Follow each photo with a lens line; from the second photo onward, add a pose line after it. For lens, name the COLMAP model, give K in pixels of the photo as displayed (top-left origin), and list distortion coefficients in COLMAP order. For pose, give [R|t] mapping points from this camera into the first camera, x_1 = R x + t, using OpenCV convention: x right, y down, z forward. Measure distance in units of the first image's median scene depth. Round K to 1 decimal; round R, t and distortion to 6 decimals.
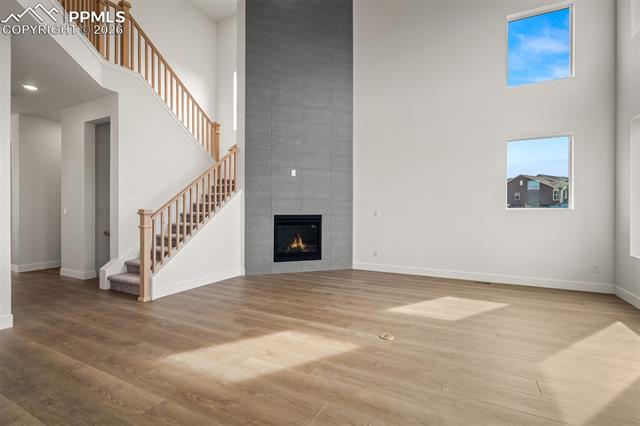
lens RADIAL K [[300.5, 0, 320.7], [0, 300.5, 212.5], [0, 0, 1]] dist [0.000939, 0.000444]
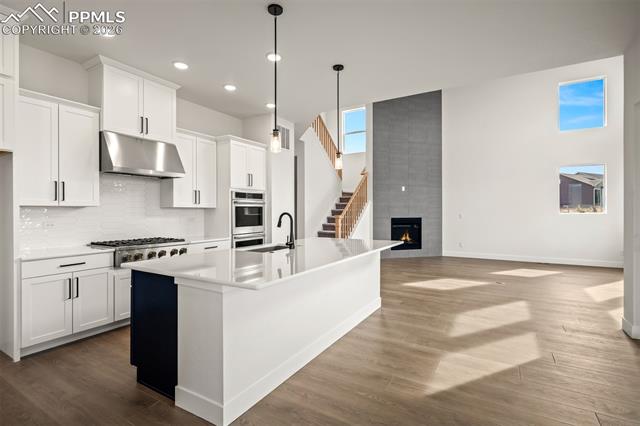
lens RADIAL K [[300.5, 0, 322.6], [0, 300.5, 213.2], [0, 0, 1]] dist [0.000939, 0.000444]
pose [[0.997104, -0.003459, -0.075975, -0.381909], [0.003693, 0.999989, 0.002936, -0.020148], [0.075964, -0.003208, 0.997105, -0.492641]]
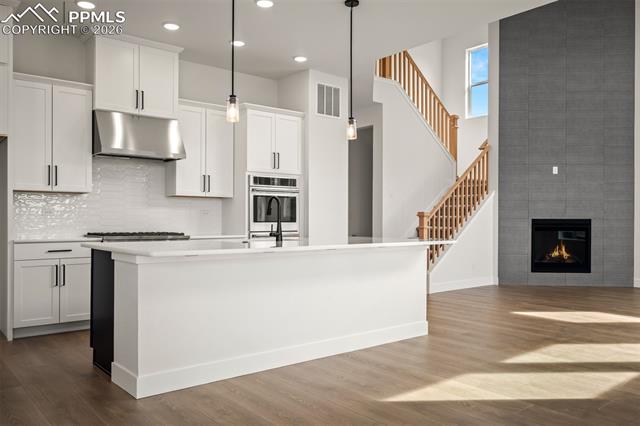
lens RADIAL K [[500.6, 0, 335.0], [0, 500.6, 221.3], [0, 0, 1]] dist [0.013541, -0.004863]
pose [[0.919225, 0.000828, -0.393733, -0.107433], [-0.001810, 0.999996, -0.002123, 0.020150], [0.393729, 0.002665, 0.919223, -0.592900]]
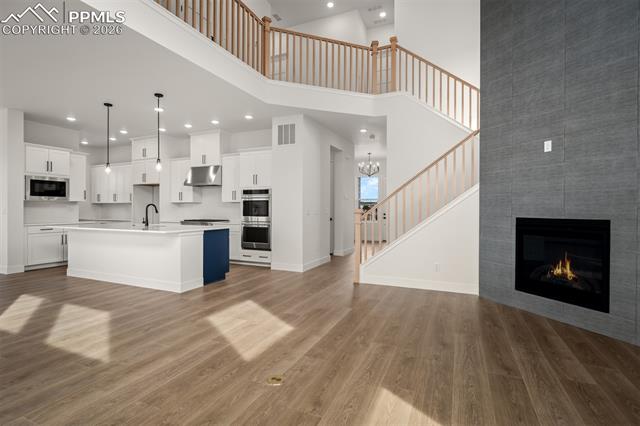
lens RADIAL K [[318.3, 0, 321.9], [0, 318.3, 210.9], [0, 0, 1]] dist [-0.004143, 0.001119]
pose [[0.051095, 0.001413, -0.998693, 0.520278], [-0.008891, 0.999960, 0.000959, -0.002923], [0.998654, 0.008831, 0.051105, 0.551773]]
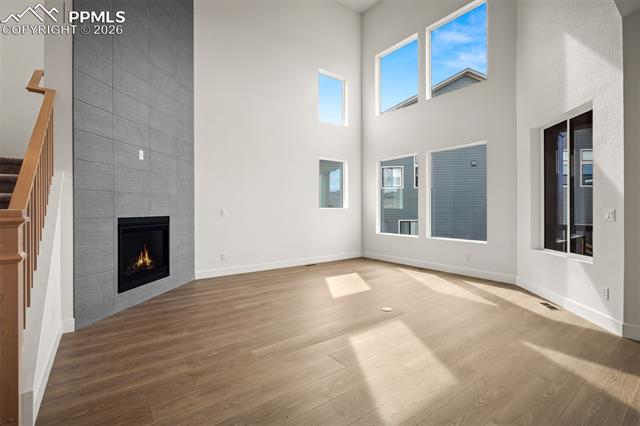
lens RADIAL K [[293.8, 0, 319.0], [0, 293.8, 212.2], [0, 0, 1]] dist [0.002102, 0.000834]
pose [[0.450706, -0.011858, 0.892594, -0.517948], [0.010605, 0.999912, 0.007929, -0.003805], [-0.892610, 0.005892, 0.450792, 0.358185]]
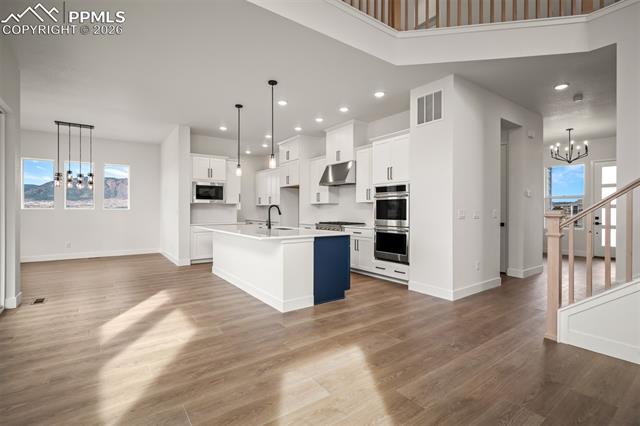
lens RADIAL K [[300.5, 0, 319.4], [0, 300.5, 211.7], [0, 0, 1]] dist [0.000939, 0.000444]
pose [[-0.461596, -0.001667, -0.887089, 0.216246], [-0.008821, 0.999957, 0.002711, -0.003151], [0.887046, 0.009076, -0.461591, 0.590074]]
